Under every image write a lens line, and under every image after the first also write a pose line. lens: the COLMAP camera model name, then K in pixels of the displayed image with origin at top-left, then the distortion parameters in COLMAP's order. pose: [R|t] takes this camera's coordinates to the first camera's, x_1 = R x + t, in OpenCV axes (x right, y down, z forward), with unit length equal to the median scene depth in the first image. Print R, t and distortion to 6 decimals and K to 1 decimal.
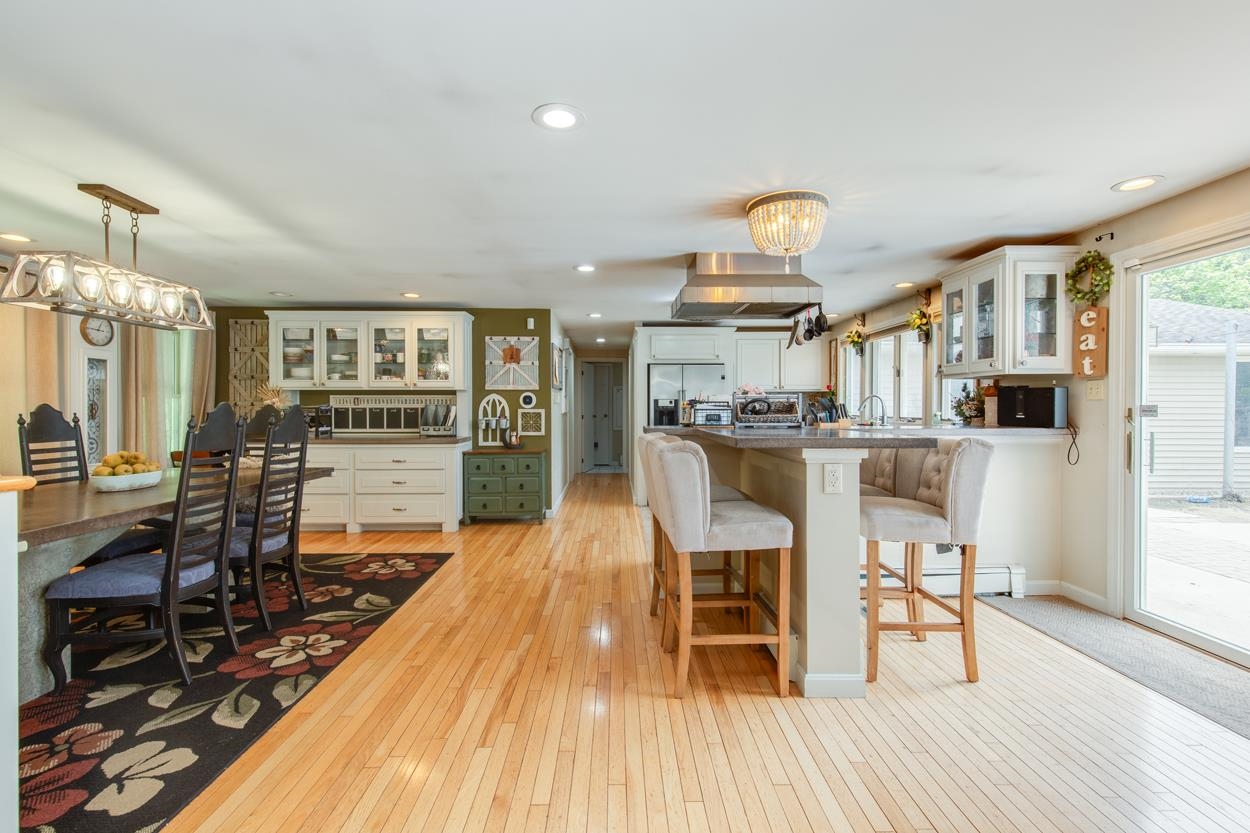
lens RADIAL K [[571.8, 0, 628.7], [0, 571.8, 409.4], [0, 0, 1]] dist [0.006776, -0.001559]
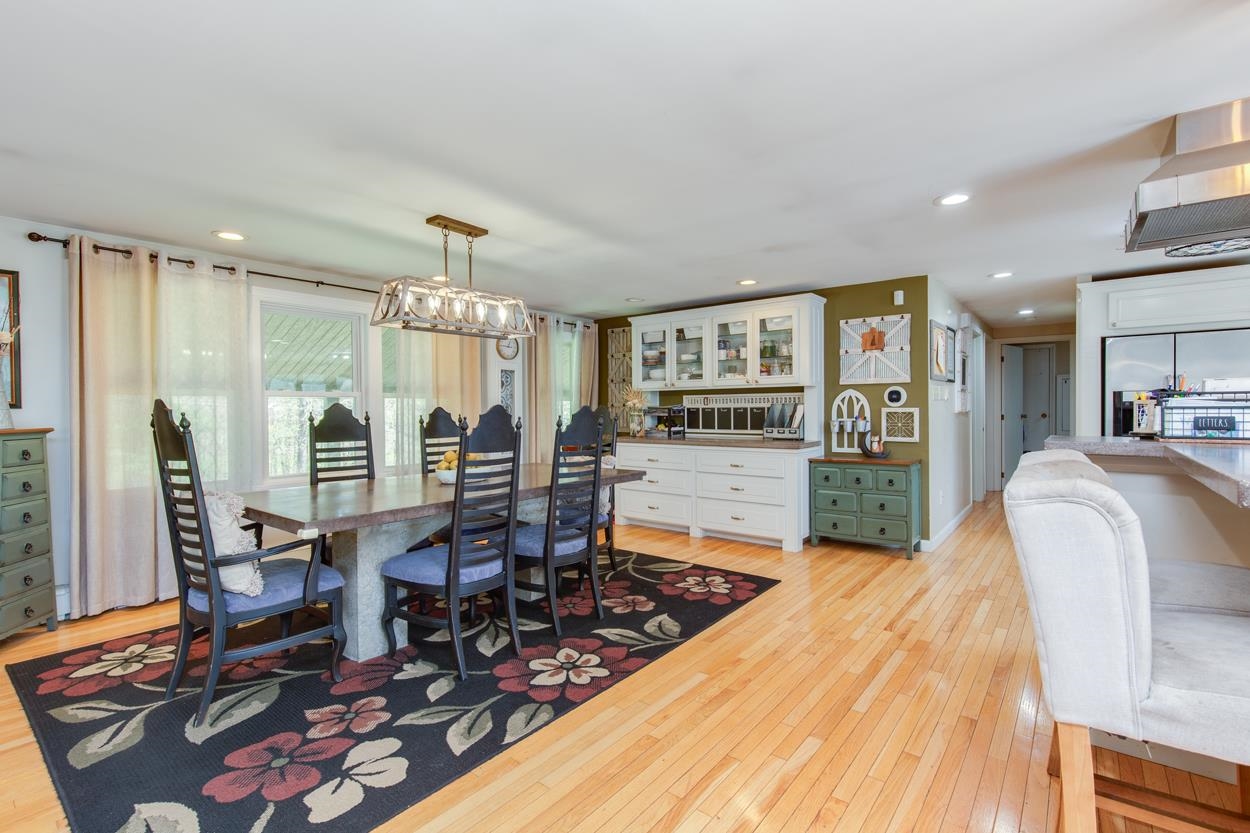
lens RADIAL K [[571.8, 0, 624.8], [0, 571.8, 414.7], [0, 0, 1]] dist [0.006776, -0.001559]
pose [[0.764476, 0.000069, -0.644652, 0.076534], [0.007170, 0.999937, 0.008610, -0.000782], [0.644612, -0.011204, 0.764428, 0.277534]]
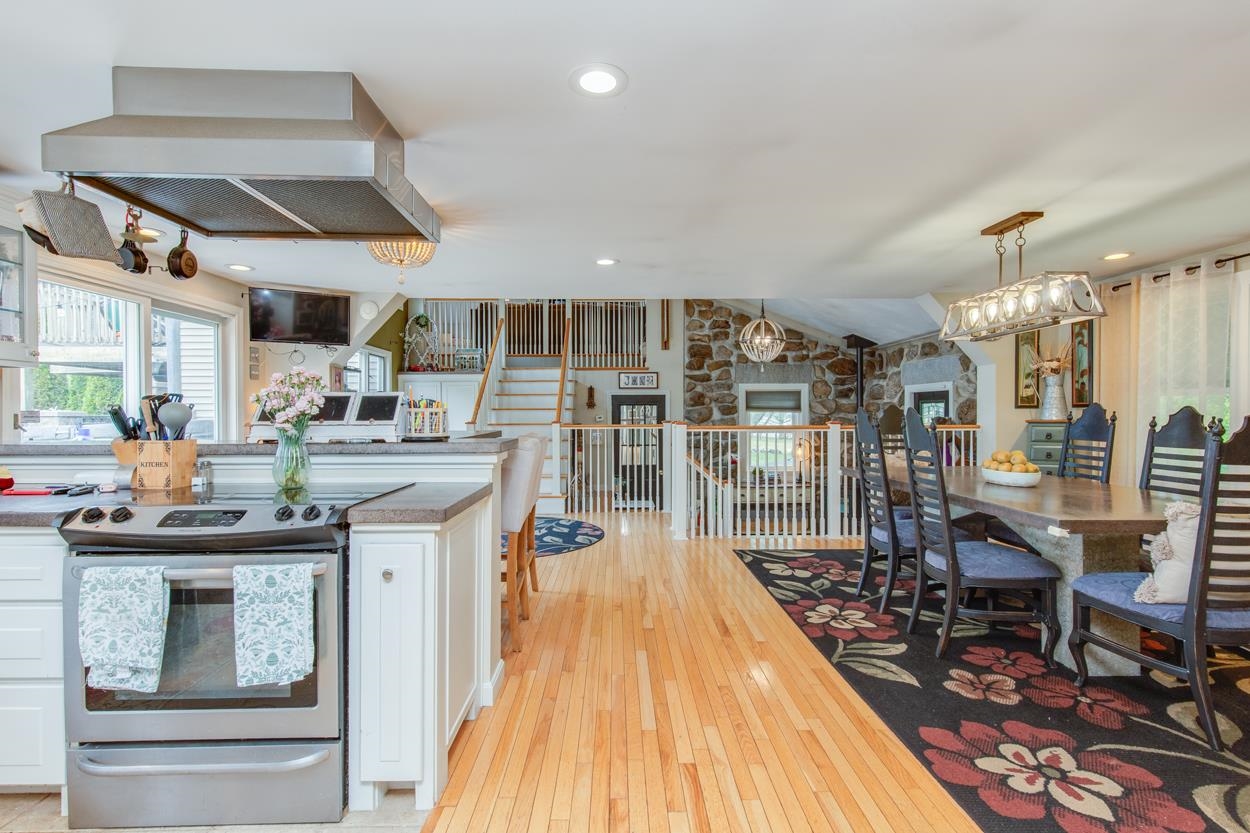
lens RADIAL K [[571.8, 0, 621.4], [0, 571.8, 412.4], [0, 0, 1]] dist [0.006776, -0.001559]
pose [[-0.999930, 0.002106, 0.011640, -0.113997], [0.002140, 0.999993, 0.002911, -0.004068], [-0.011633, 0.002936, -0.999928, 1.699279]]
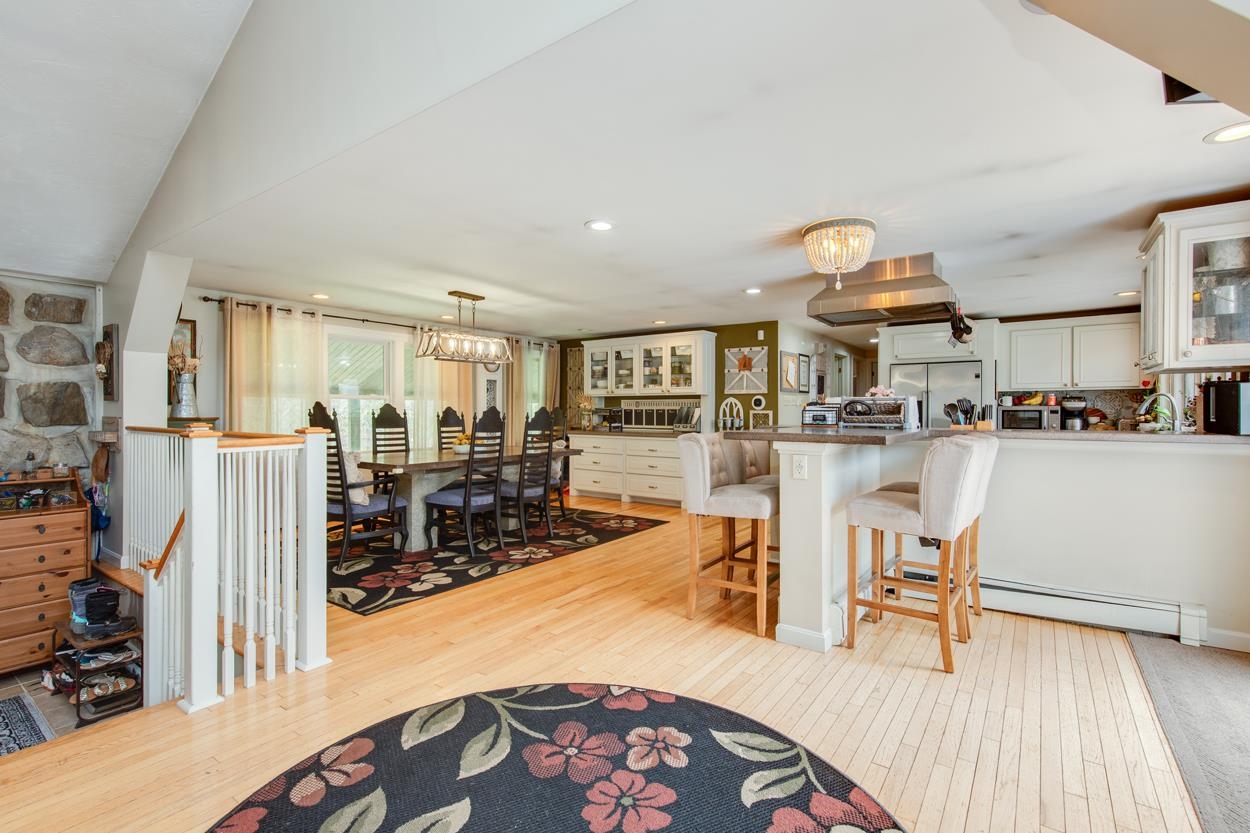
lens RADIAL K [[571.8, 0, 624.7], [0, 571.8, 412.6], [0, 0, 1]] dist [0.006776, -0.001559]
pose [[0.793605, 0.004530, -0.608417, 0.517061], [-0.002342, 0.999988, 0.004390, -0.000408], [0.608429, -0.002059, 0.793606, -0.122872]]
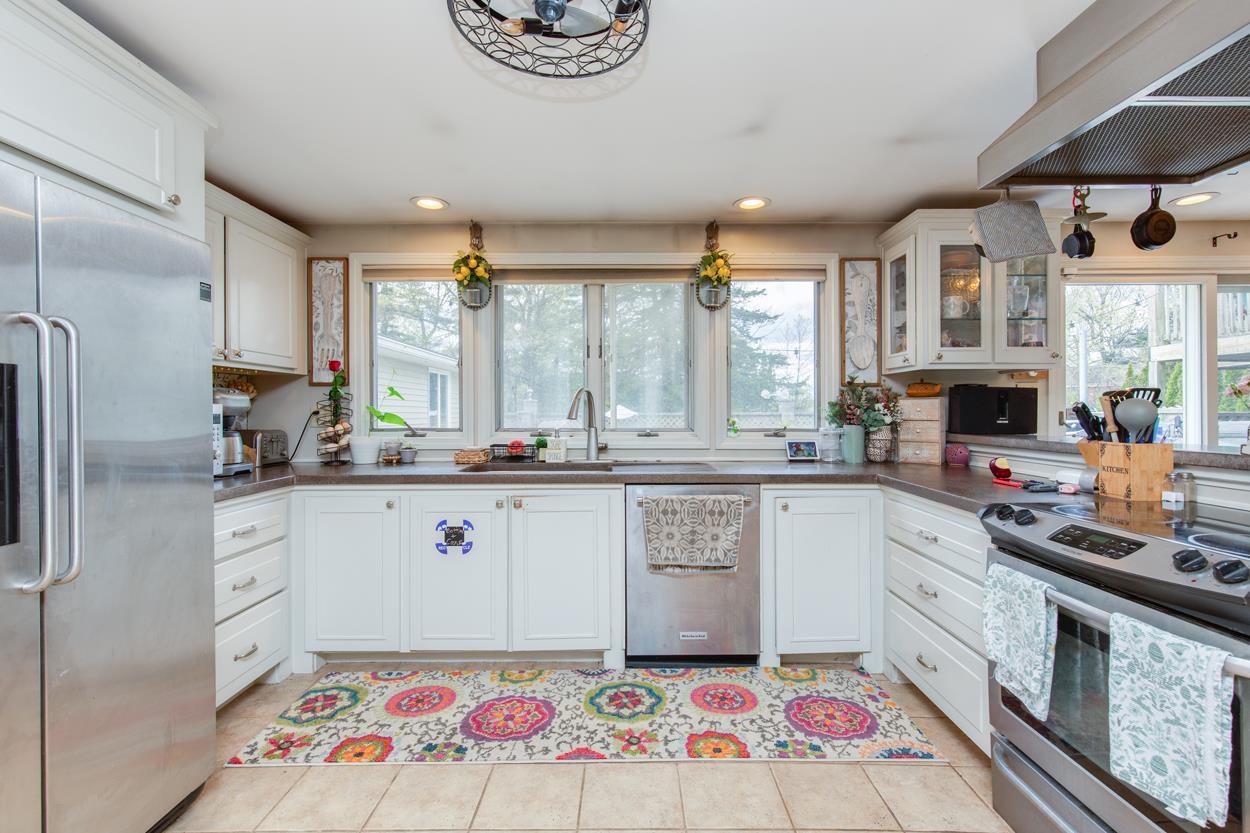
lens RADIAL K [[571.8, 0, 626.6], [0, 571.8, 411.2], [0, 0, 1]] dist [0.006776, -0.001559]
pose [[0.028350, 0.000964, 0.999598, -0.155940], [0.005387, 0.999985, -0.001117, -0.004441], [-0.999584, 0.005417, 0.028344, 1.539109]]
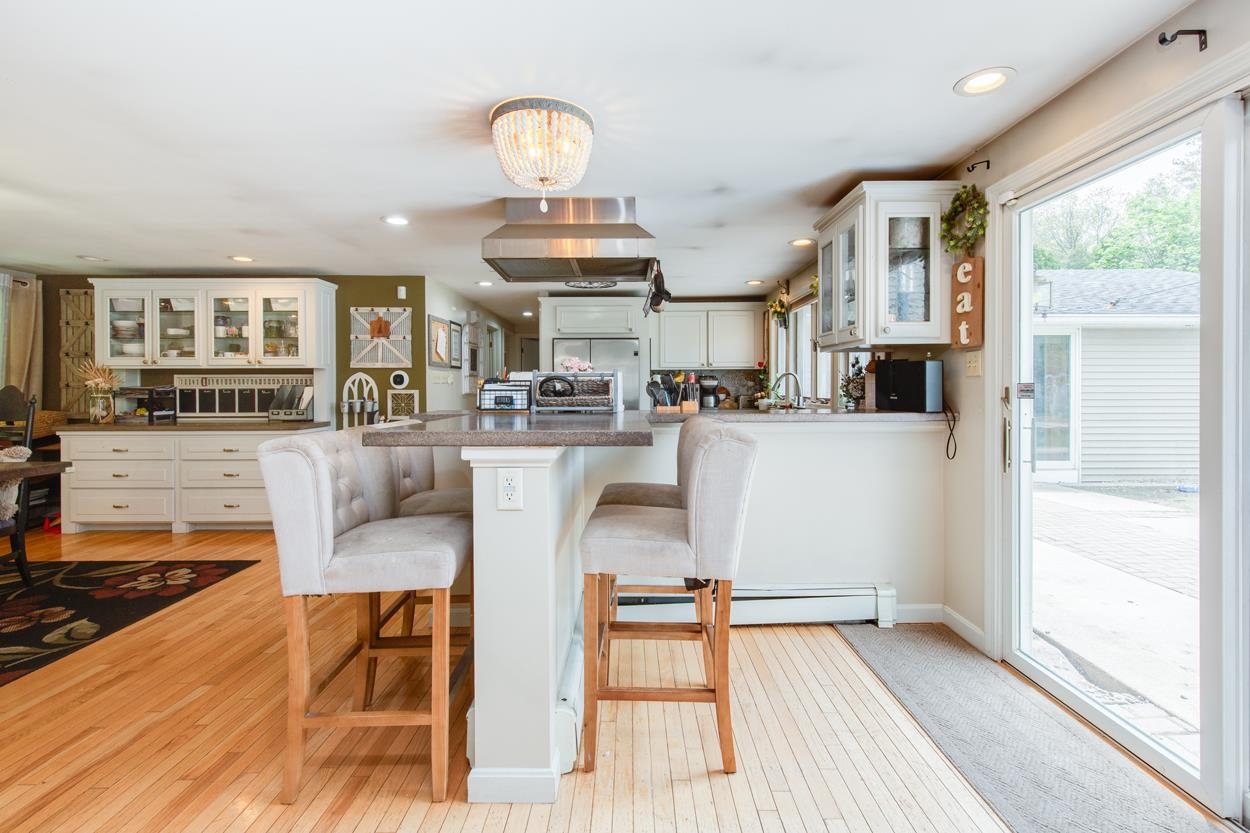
lens RADIAL K [[571.8, 0, 639.5], [0, 571.8, 391.4], [0, 0, 1]] dist [0.006776, -0.001559]
pose [[0.999976, -0.002899, -0.006239, 0.334816], [0.002921, 0.999990, 0.003514, 0.000119], [0.006229, -0.003532, 0.999974, 0.198094]]
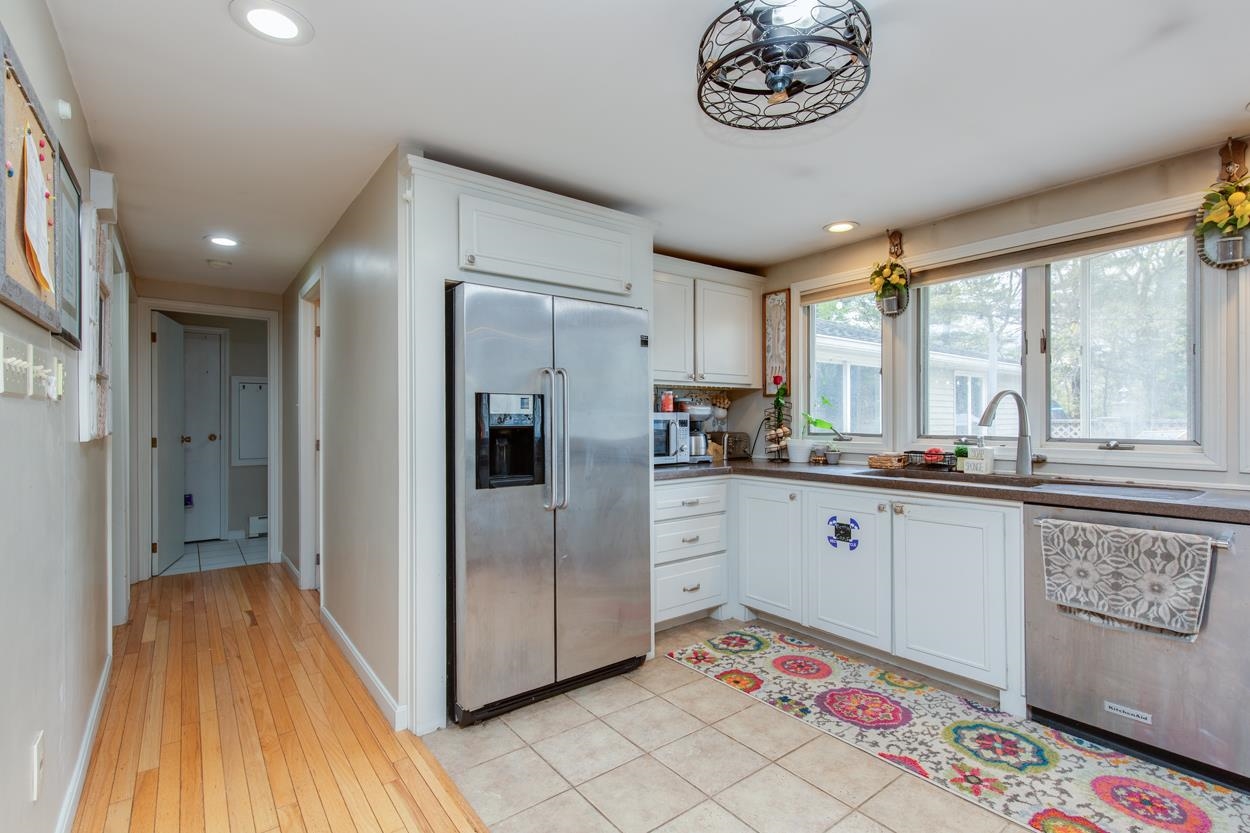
lens RADIAL K [[571.8, 0, 627.3], [0, 571.8, 418.4], [0, 0, 1]] dist [0.006776, -0.001559]
pose [[0.805932, -0.001074, 0.592007, -0.144685], [0.004289, 0.999983, -0.004024, -0.003306], [-0.591993, 0.005782, 0.805922, 1.318954]]
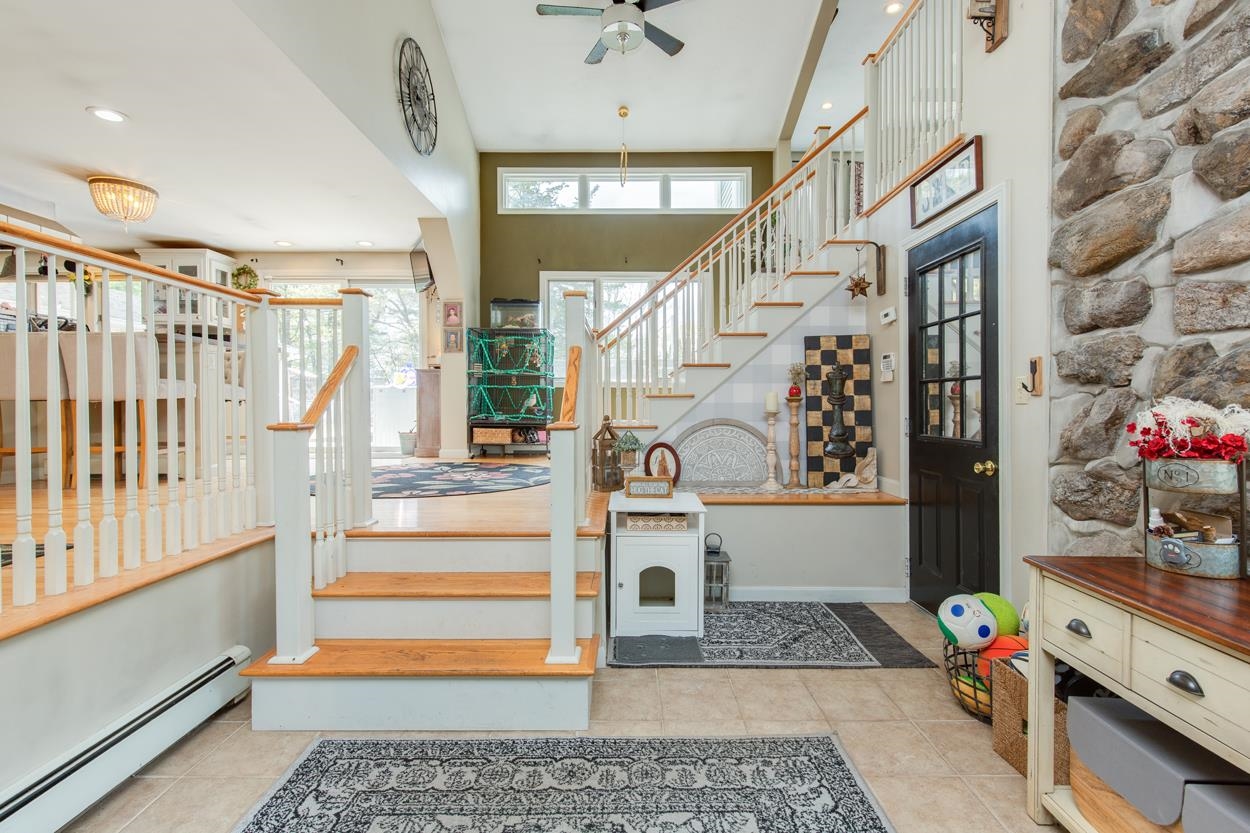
lens RADIAL K [[571.8, 0, 627.4], [0, 571.8, 414.1], [0, 0, 1]] dist [0.006776, -0.001559]
pose [[0.029650, -0.013552, 0.999468, -0.975102], [0.002330, 0.999906, 0.013489, 0.179490], [-0.999558, 0.001929, 0.029679, -0.291963]]
